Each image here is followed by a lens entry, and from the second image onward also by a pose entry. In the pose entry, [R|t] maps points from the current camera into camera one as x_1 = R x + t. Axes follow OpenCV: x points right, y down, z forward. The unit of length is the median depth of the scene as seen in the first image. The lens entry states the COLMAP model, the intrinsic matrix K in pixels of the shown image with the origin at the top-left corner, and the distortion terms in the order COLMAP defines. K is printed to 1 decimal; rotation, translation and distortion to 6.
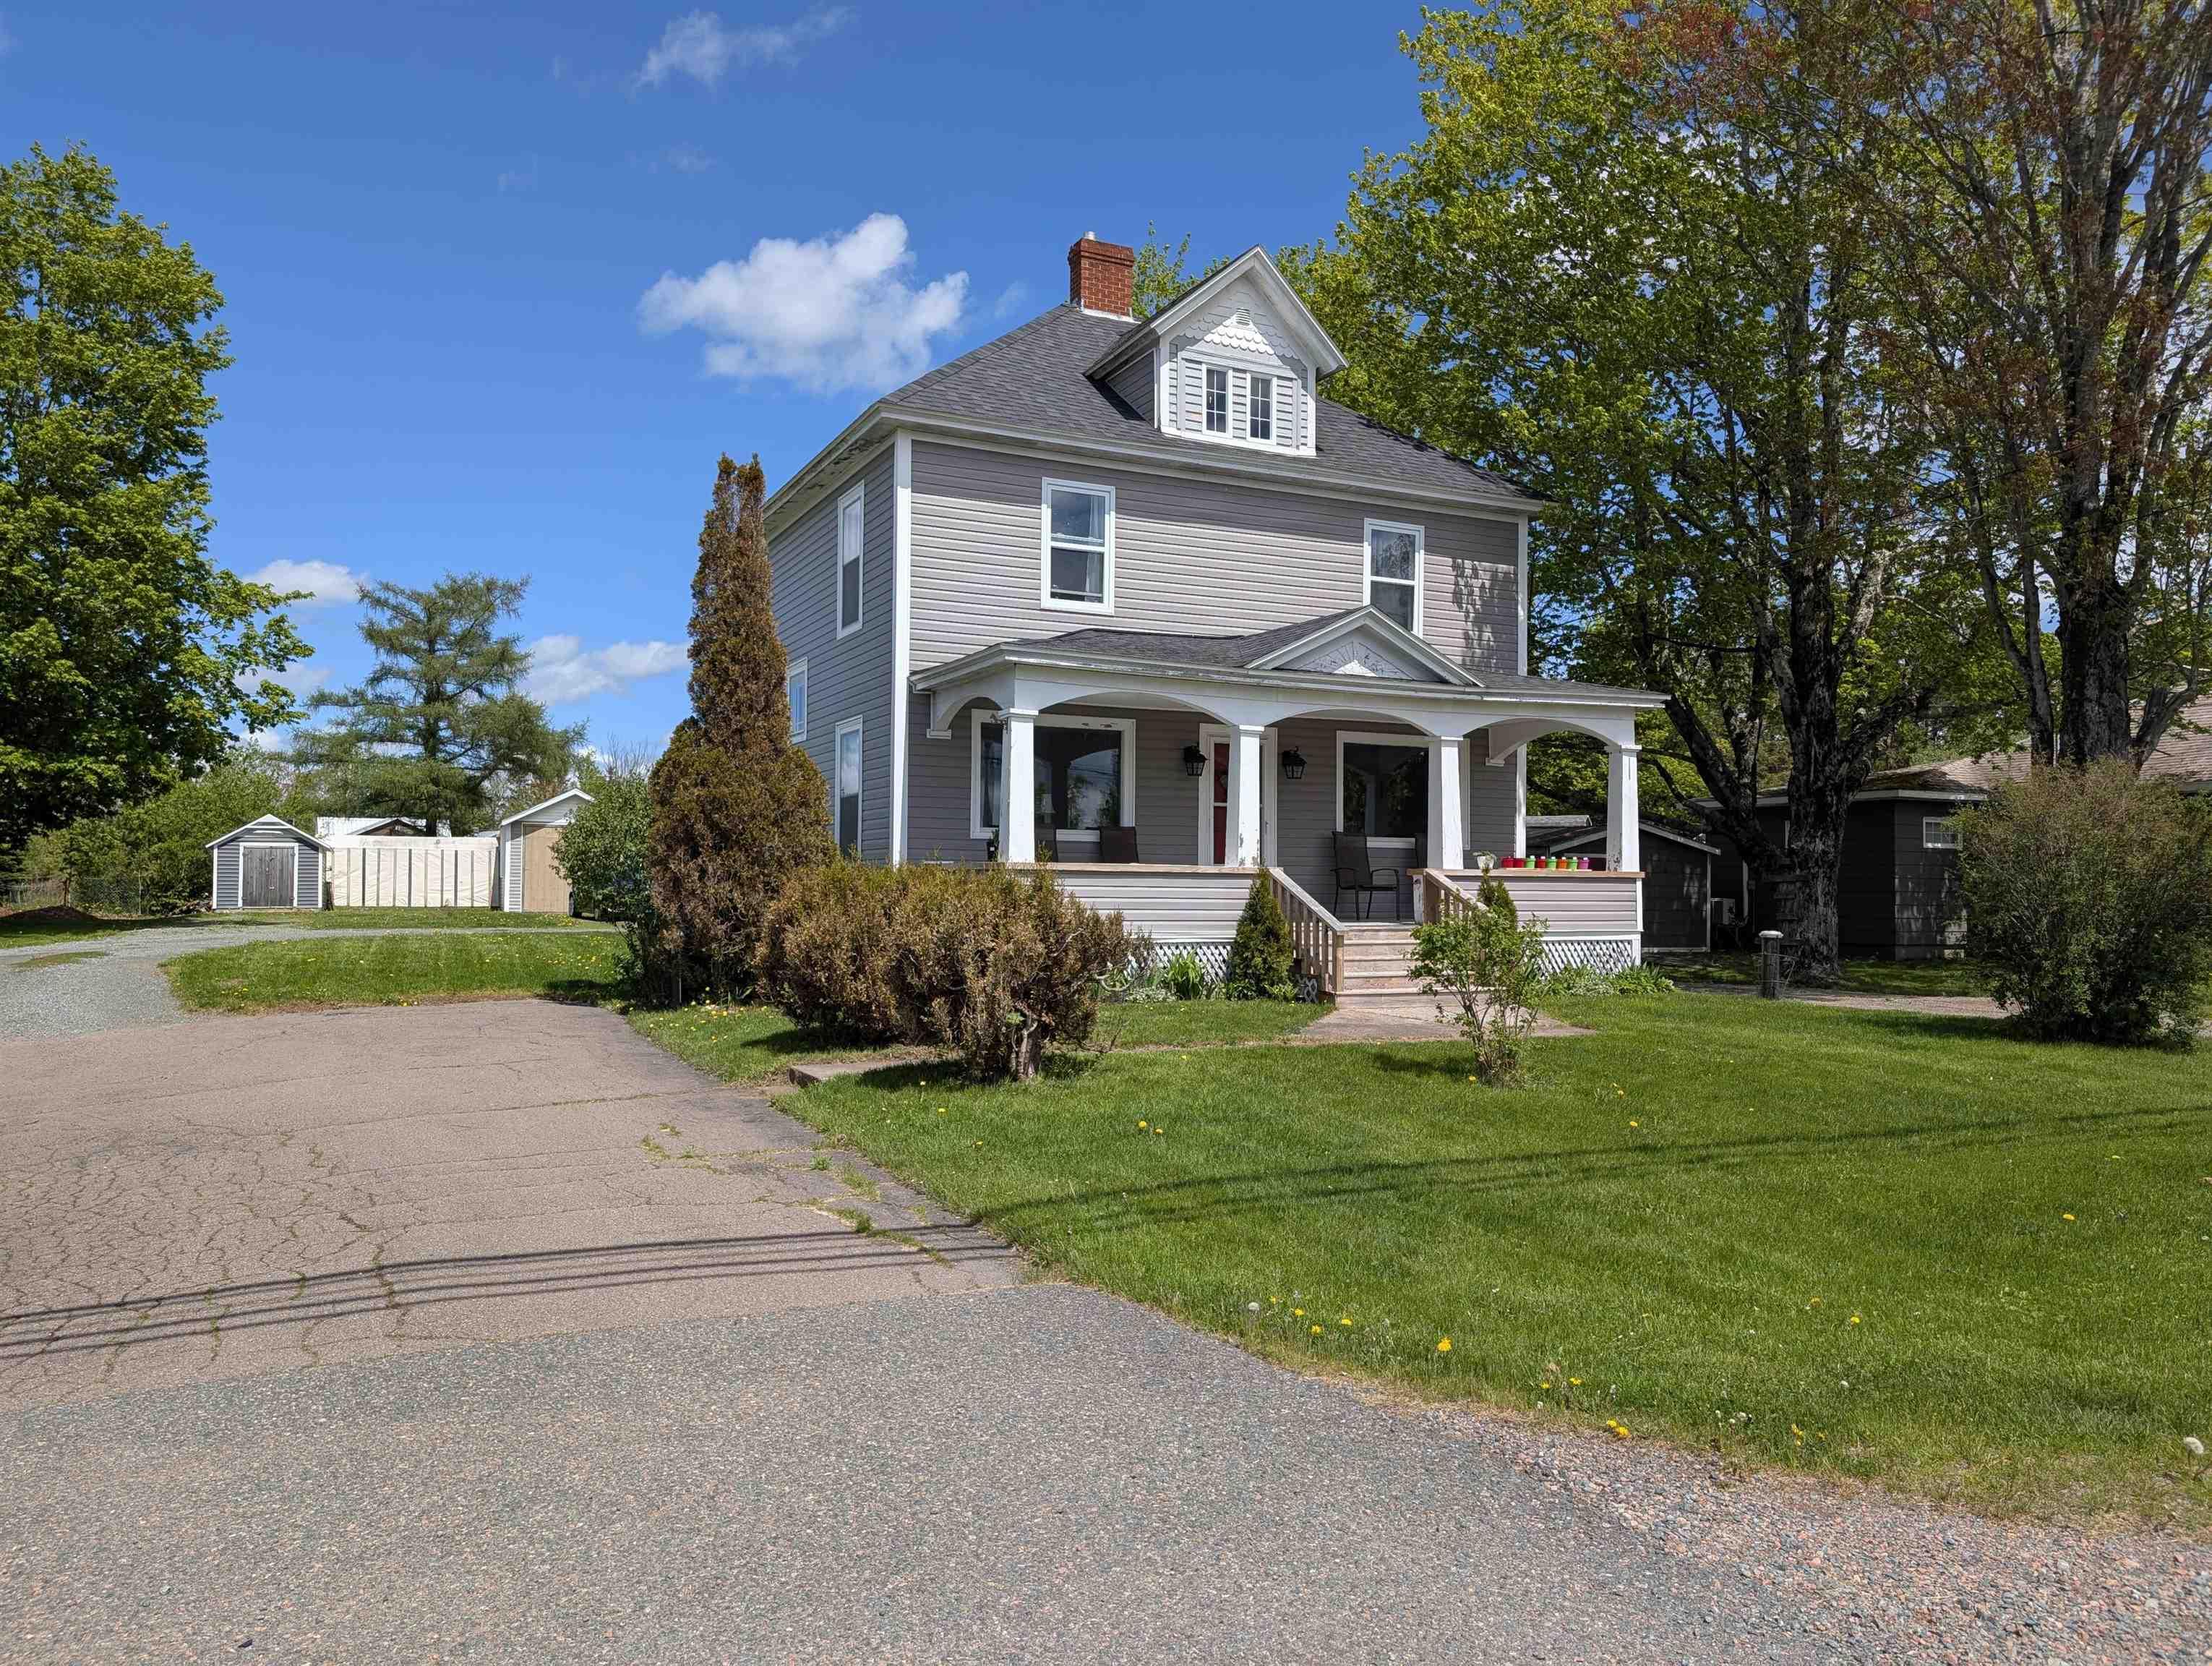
lens RADIAL K [[1611.1, 0, 1069.3], [0, 1611.1, 859.9], [0, 0, 1]] dist [0.023555, -0.000866]
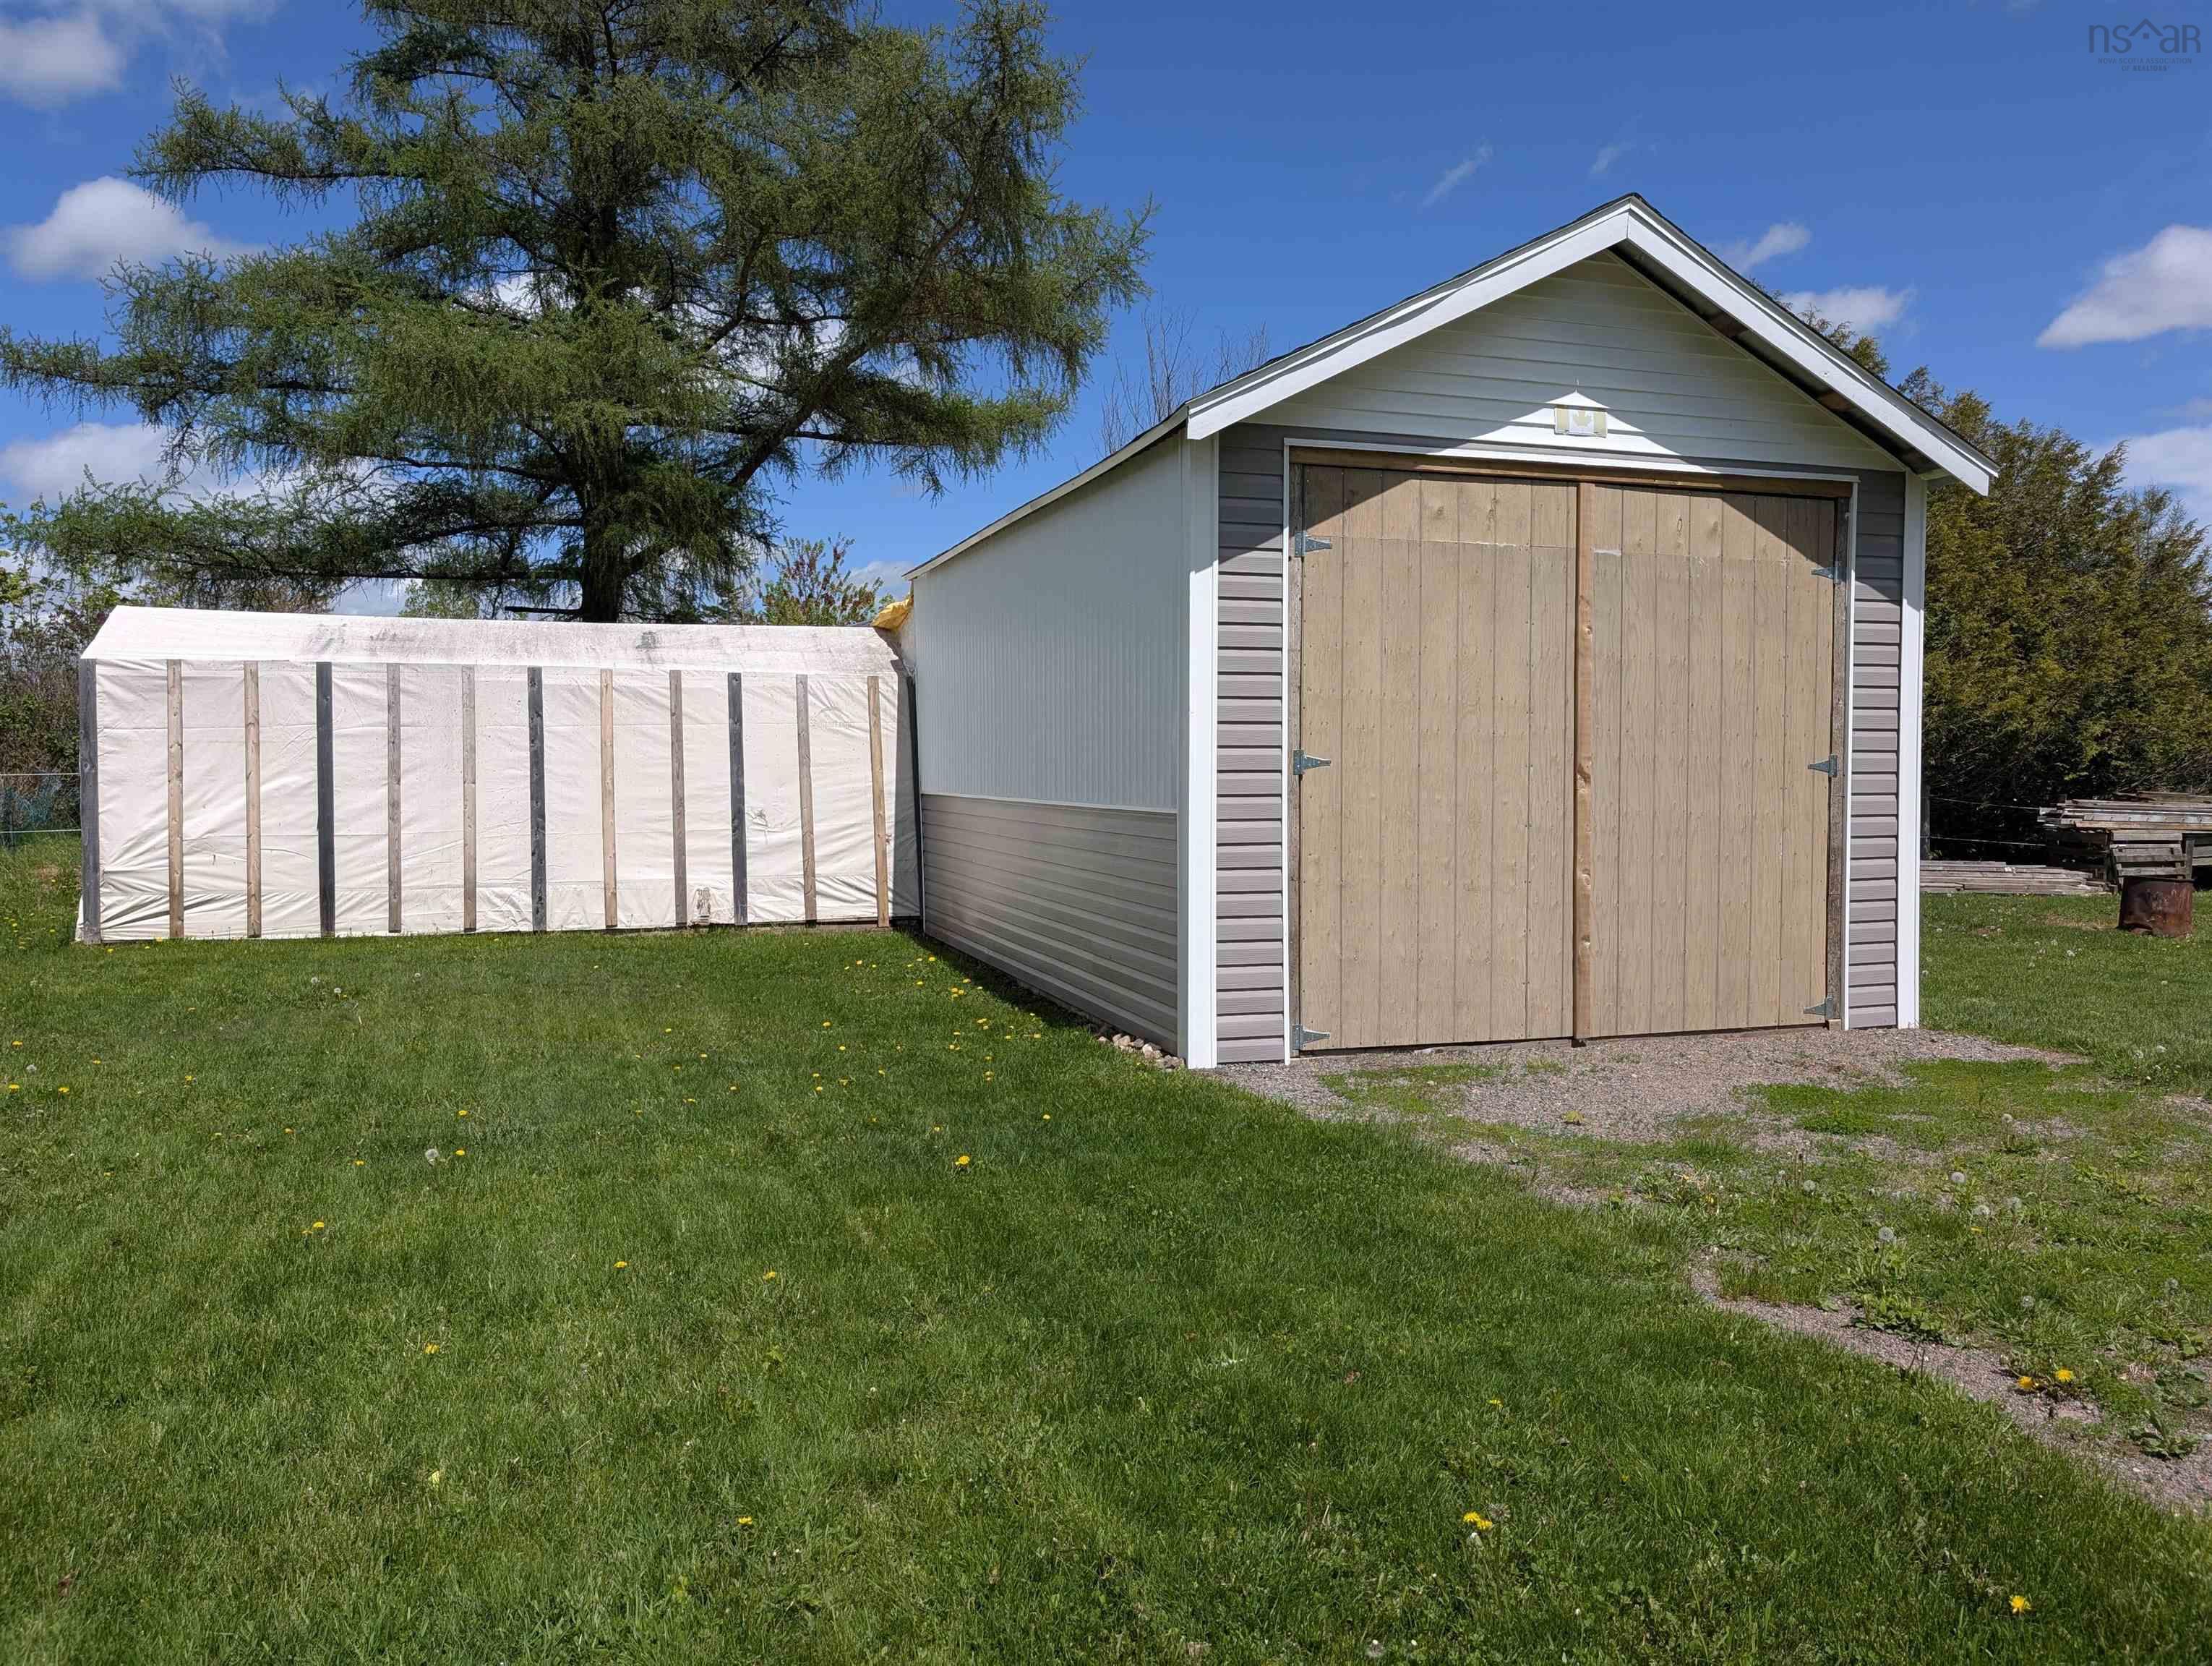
lens RADIAL K [[1587.4, 0, 1106.0], [0, 1587.4, 833.0], [0, 0, 1]] dist [-0.003447, 0.003881]
pose [[0.999113, -0.008794, -0.041191, -0.933087], [0.011475, 0.997800, 0.065290, 0.007783], [0.040526, -0.065705, 0.997016, 2.285611]]
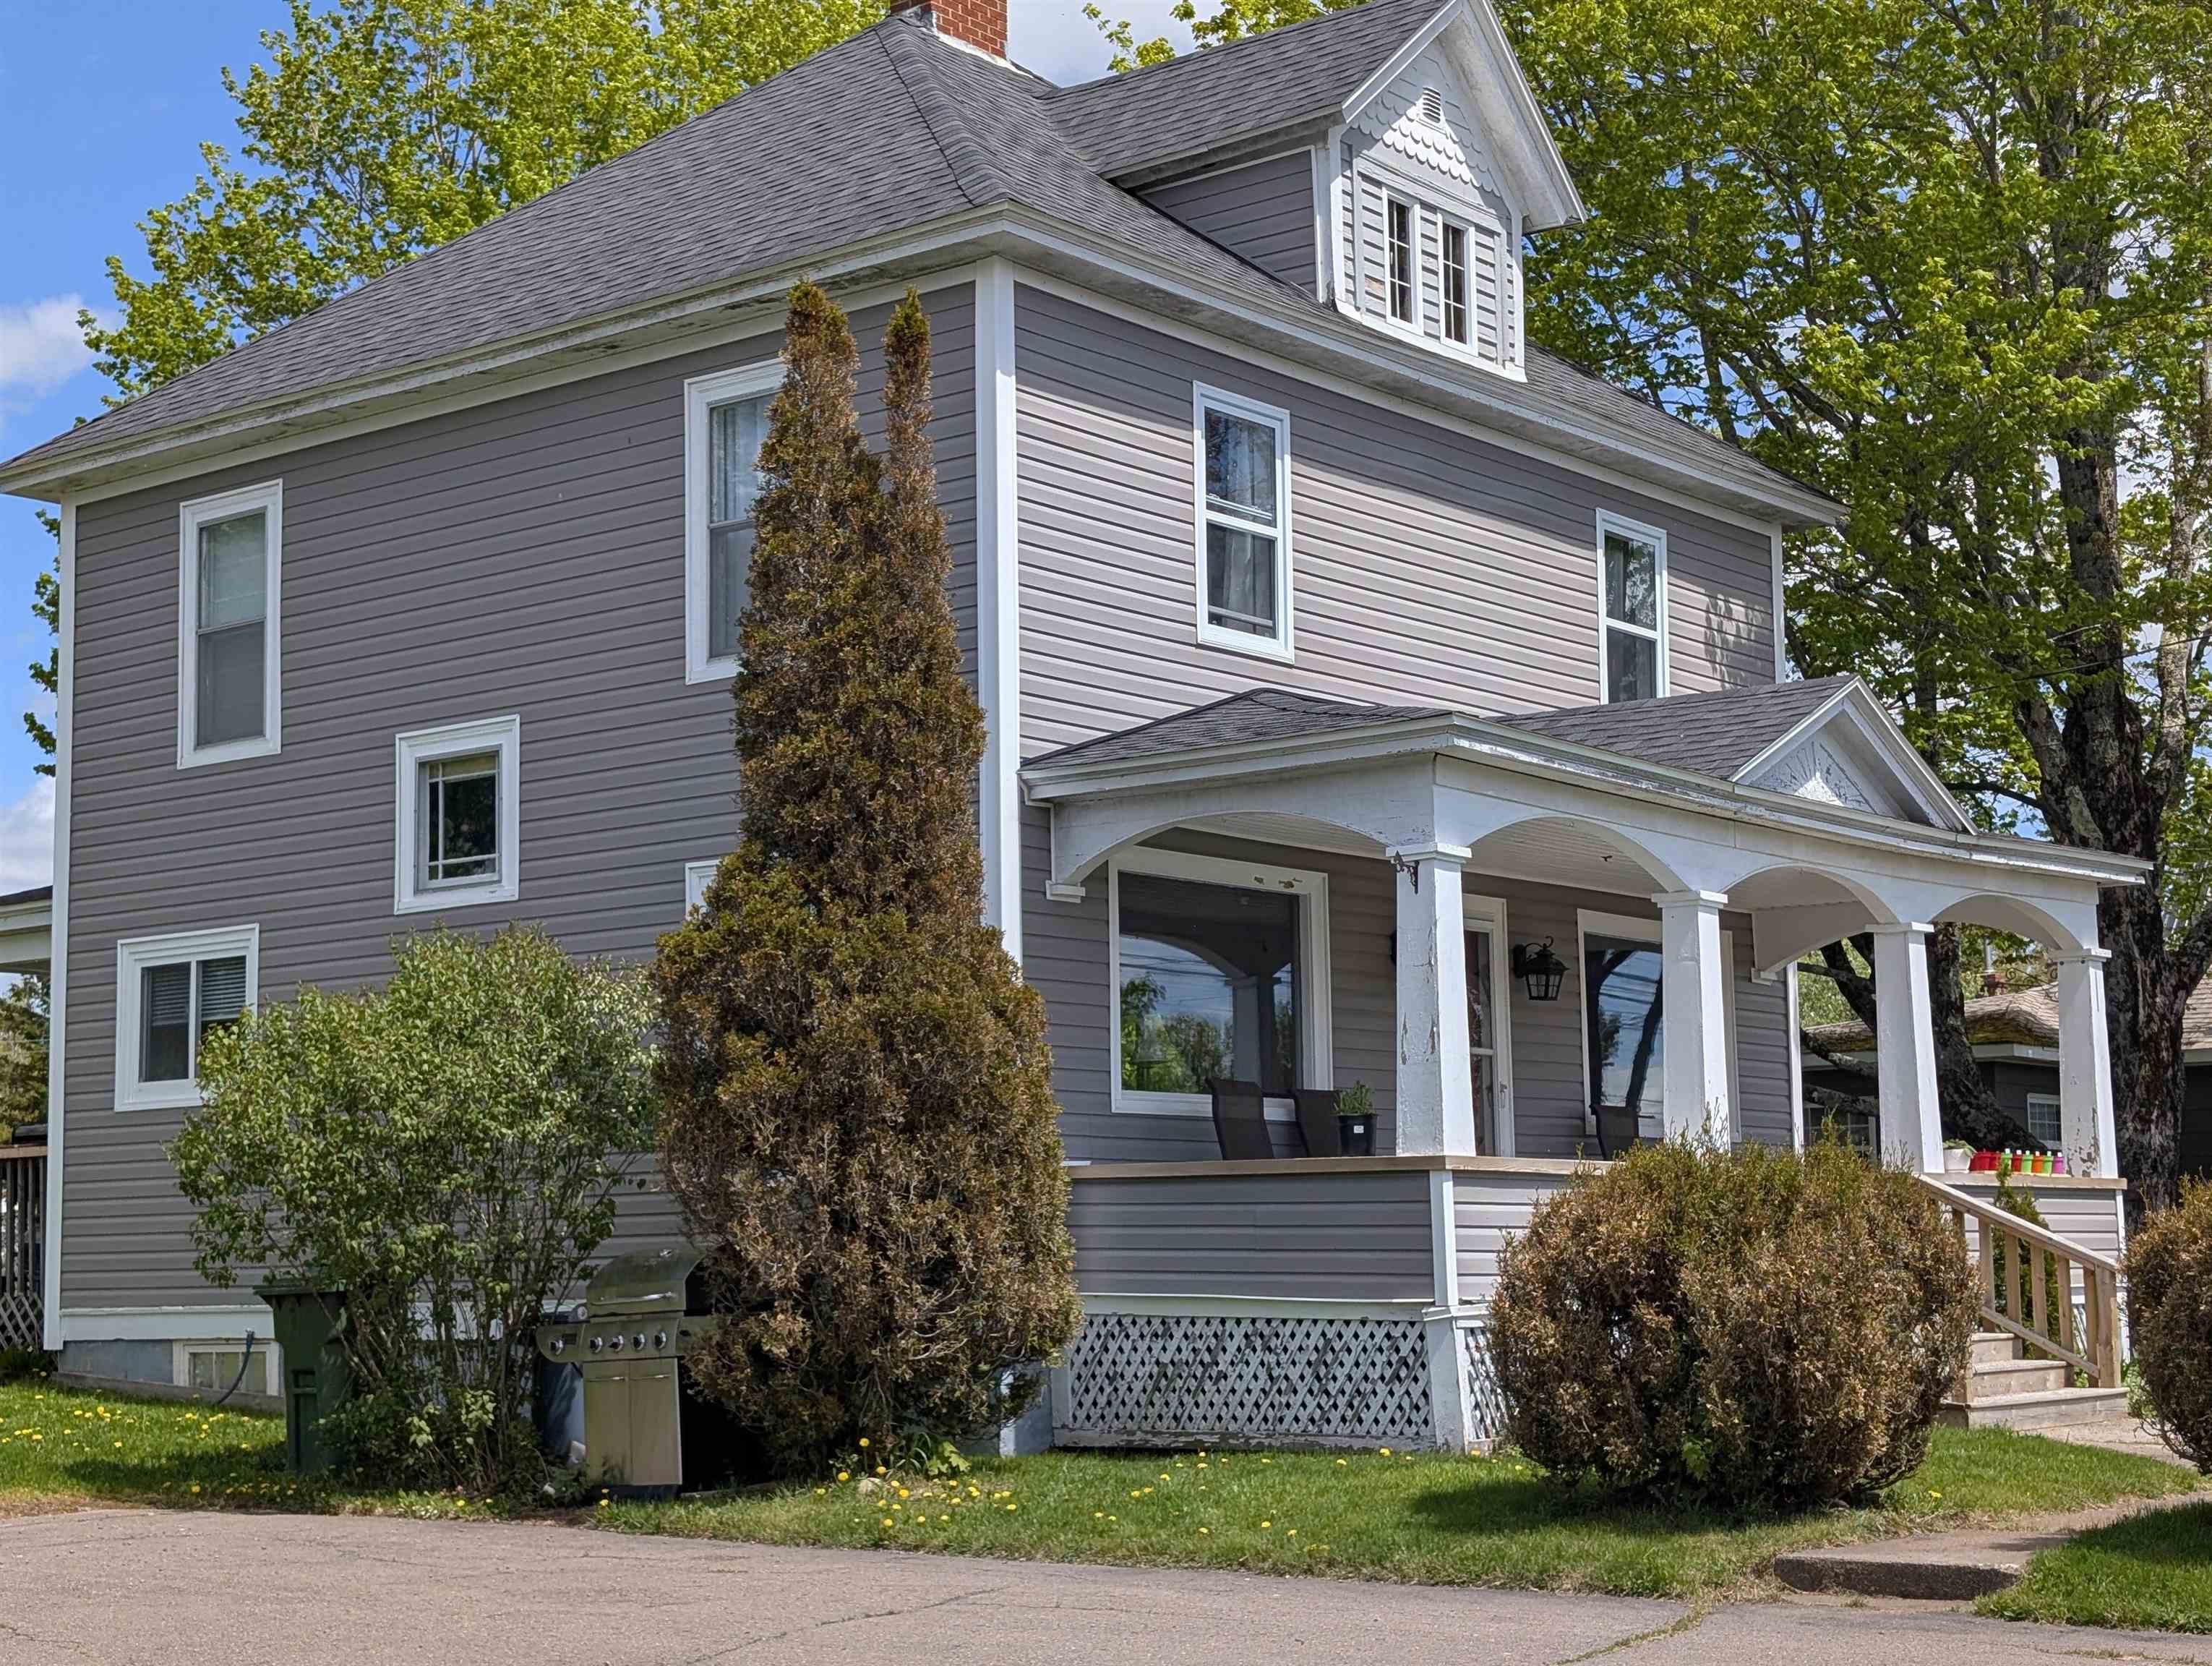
lens RADIAL K [[3431.1, 0, 1106.3], [0, 3431.1, 868.6], [0, 0, 1]] dist [0.258400, -1.294302]
pose [[0.894768, 0.032014, 0.445383, -0.472324], [0.011951, 0.995352, -0.095557, 0.011125], [-0.446372, 0.090824, 0.890226, 0.082997]]
